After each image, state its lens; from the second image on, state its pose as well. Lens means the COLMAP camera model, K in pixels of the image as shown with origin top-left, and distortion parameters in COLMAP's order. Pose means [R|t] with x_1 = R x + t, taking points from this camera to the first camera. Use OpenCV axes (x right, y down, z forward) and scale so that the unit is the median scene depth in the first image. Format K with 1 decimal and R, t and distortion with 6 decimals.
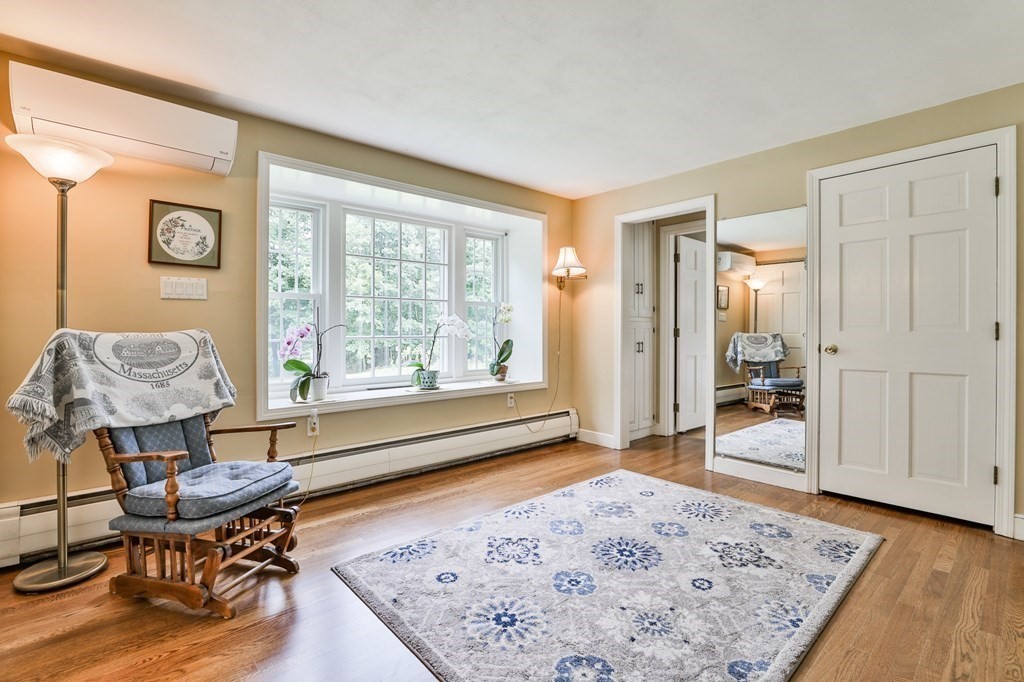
lens RADIAL K [[475.7, 0, 511.0], [0, 475.7, 334.6], [0, 0, 1]] dist [-0.025248, 0.000898]
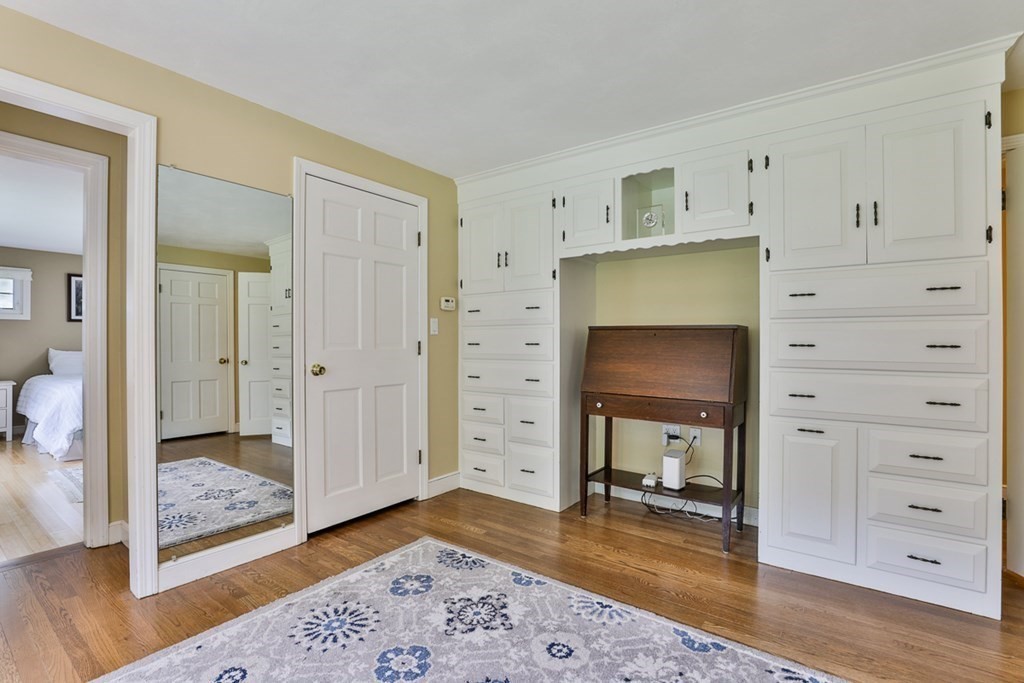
lens RADIAL K [[475.7, 0, 509.3], [0, 475.7, 342.3], [0, 0, 1]] dist [-0.025248, 0.000898]
pose [[-0.214337, -0.003616, 0.976753, -0.337516], [0.008146, 0.999952, 0.005489, -0.029067], [-0.976726, 0.009133, -0.214297, 1.049875]]
